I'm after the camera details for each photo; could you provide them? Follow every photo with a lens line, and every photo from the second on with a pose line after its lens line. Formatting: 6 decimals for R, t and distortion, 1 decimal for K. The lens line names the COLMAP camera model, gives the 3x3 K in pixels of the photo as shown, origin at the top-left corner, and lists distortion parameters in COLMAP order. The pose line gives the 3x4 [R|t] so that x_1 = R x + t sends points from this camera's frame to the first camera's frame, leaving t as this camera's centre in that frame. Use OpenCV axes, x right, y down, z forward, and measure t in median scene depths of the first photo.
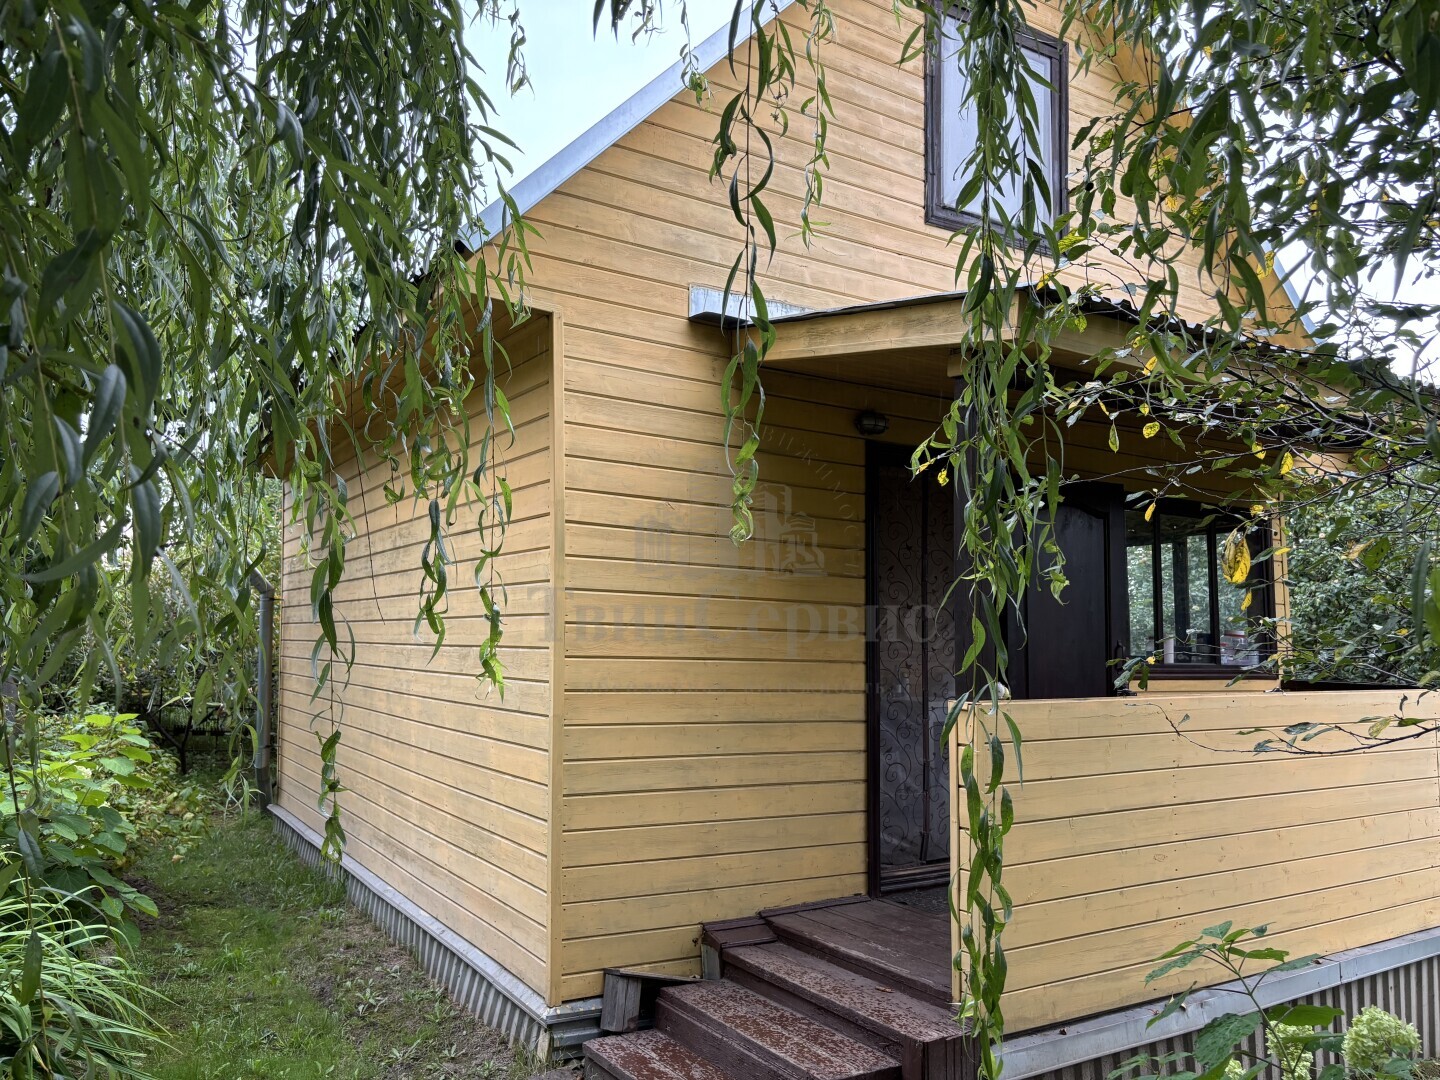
lens RADIAL K [[1082.6, 0, 722.2], [0, 1082.6, 542.1], [0, 0, 1]] dist [0.020664, -0.028548]
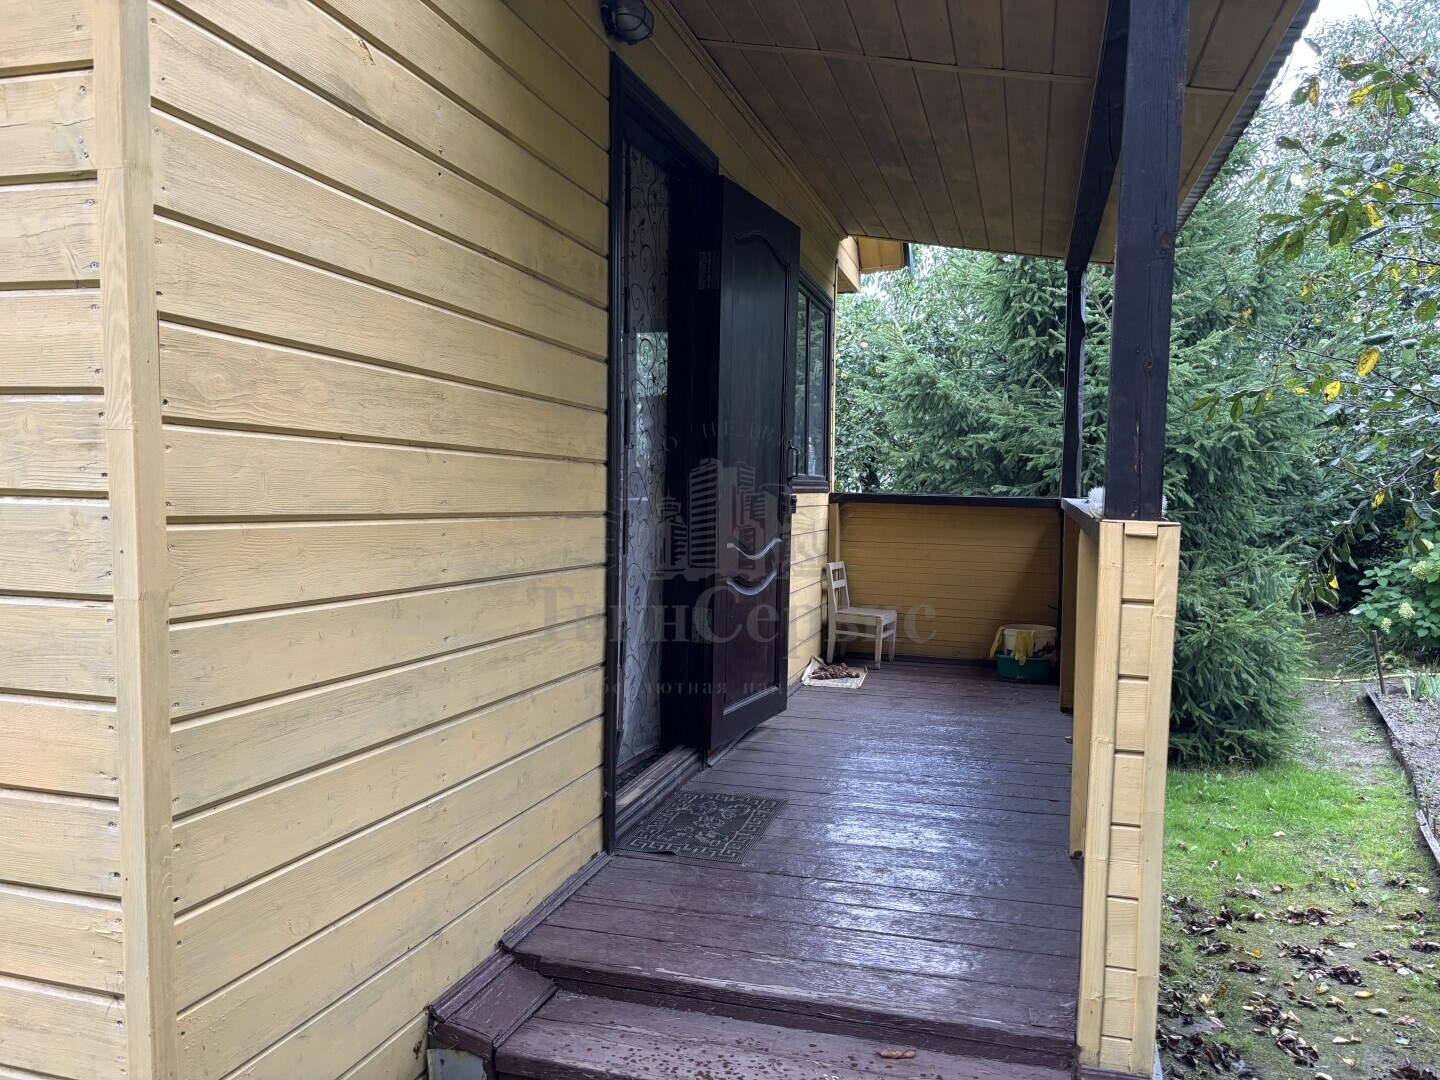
lens RADIAL K [[1082.6, 0, 713.3], [0, 1082.6, 567.0], [0, 0, 1]] dist [0.020664, -0.028548]
pose [[0.747270, -0.049010, 0.662711, -0.228630], [-0.072056, 0.985420, 0.154125, 0.081865], [-0.660603, -0.162926, 0.732843, 0.601941]]
